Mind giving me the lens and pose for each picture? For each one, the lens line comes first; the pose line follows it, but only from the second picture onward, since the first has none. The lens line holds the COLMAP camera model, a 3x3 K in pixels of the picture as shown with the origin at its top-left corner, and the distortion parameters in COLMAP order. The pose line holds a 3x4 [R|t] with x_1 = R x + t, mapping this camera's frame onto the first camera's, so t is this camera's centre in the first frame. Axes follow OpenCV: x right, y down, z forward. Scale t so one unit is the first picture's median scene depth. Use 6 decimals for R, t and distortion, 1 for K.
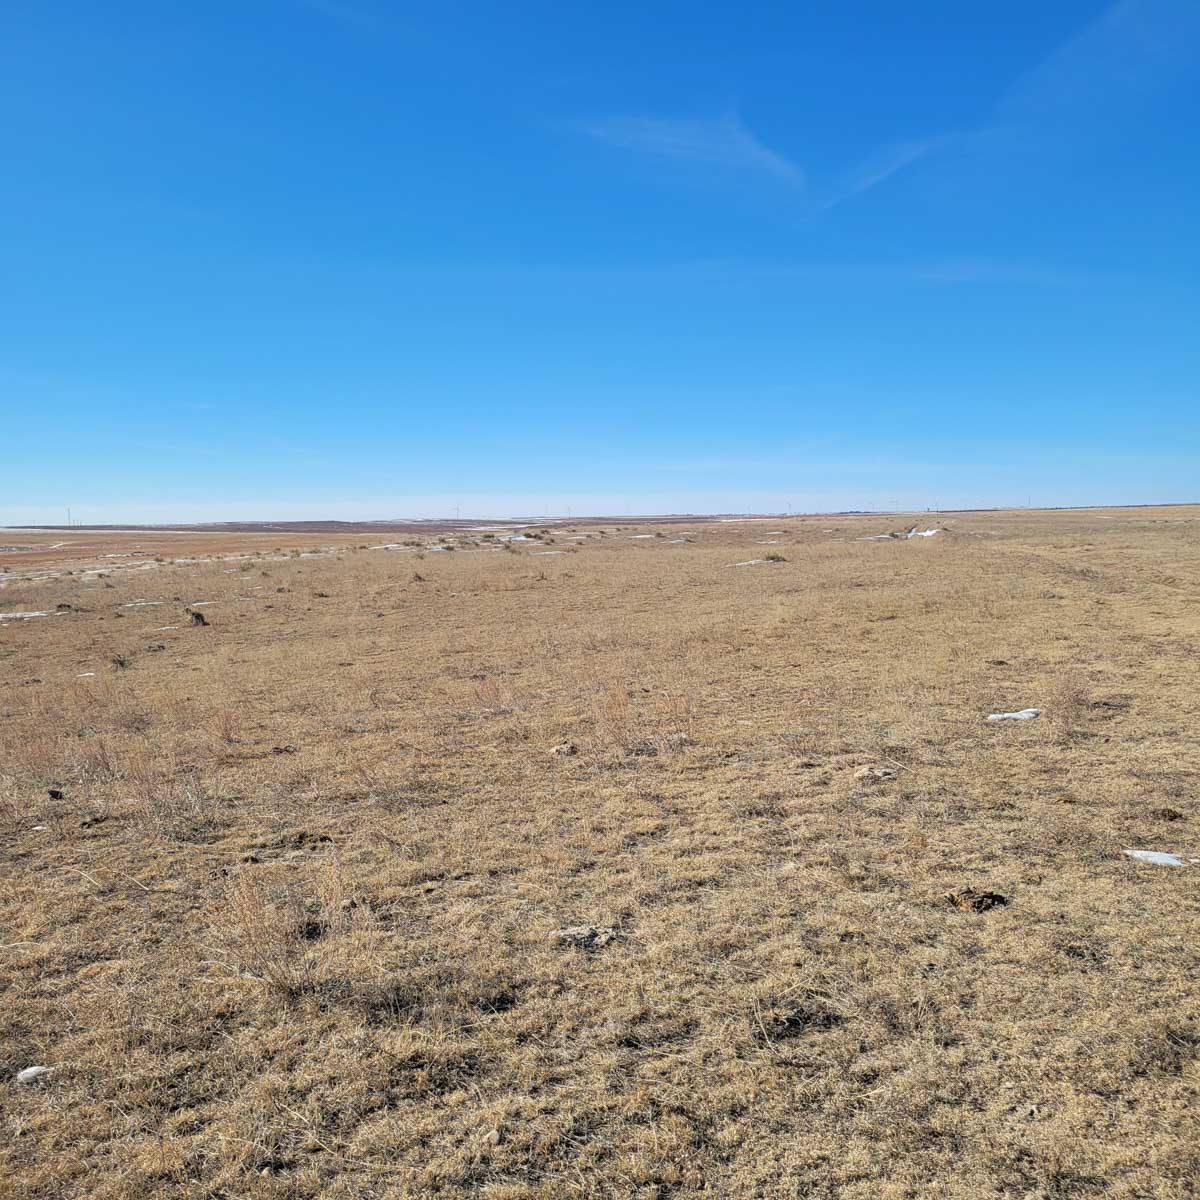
lens RADIAL K [[1167.4, 0, 585.2], [0, 1167.4, 600.2], [0, 0, 1]] dist [0.046362, -0.026682]
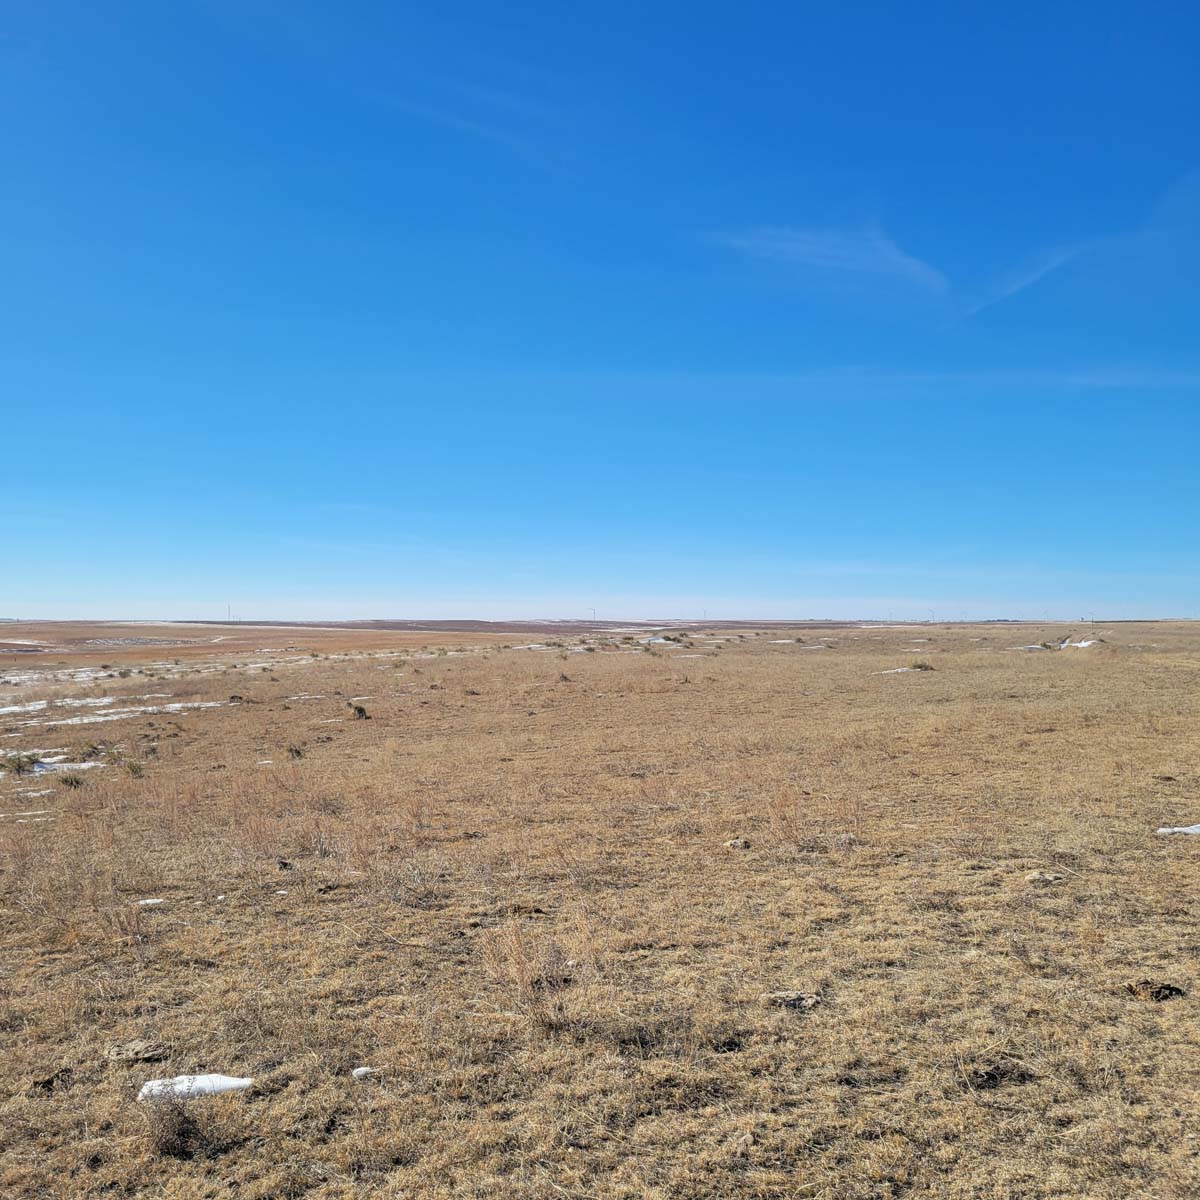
lens RADIAL K [[1167.4, 0, 585.2], [0, 1167.4, 600.2], [0, 0, 1]] dist [0.046362, -0.026682]
pose [[0.993155, 0.015359, -0.115794, -0.041308], [-0.025415, 0.995982, -0.085870, 0.002015], [0.114010, 0.088225, 0.989555, -0.104043]]
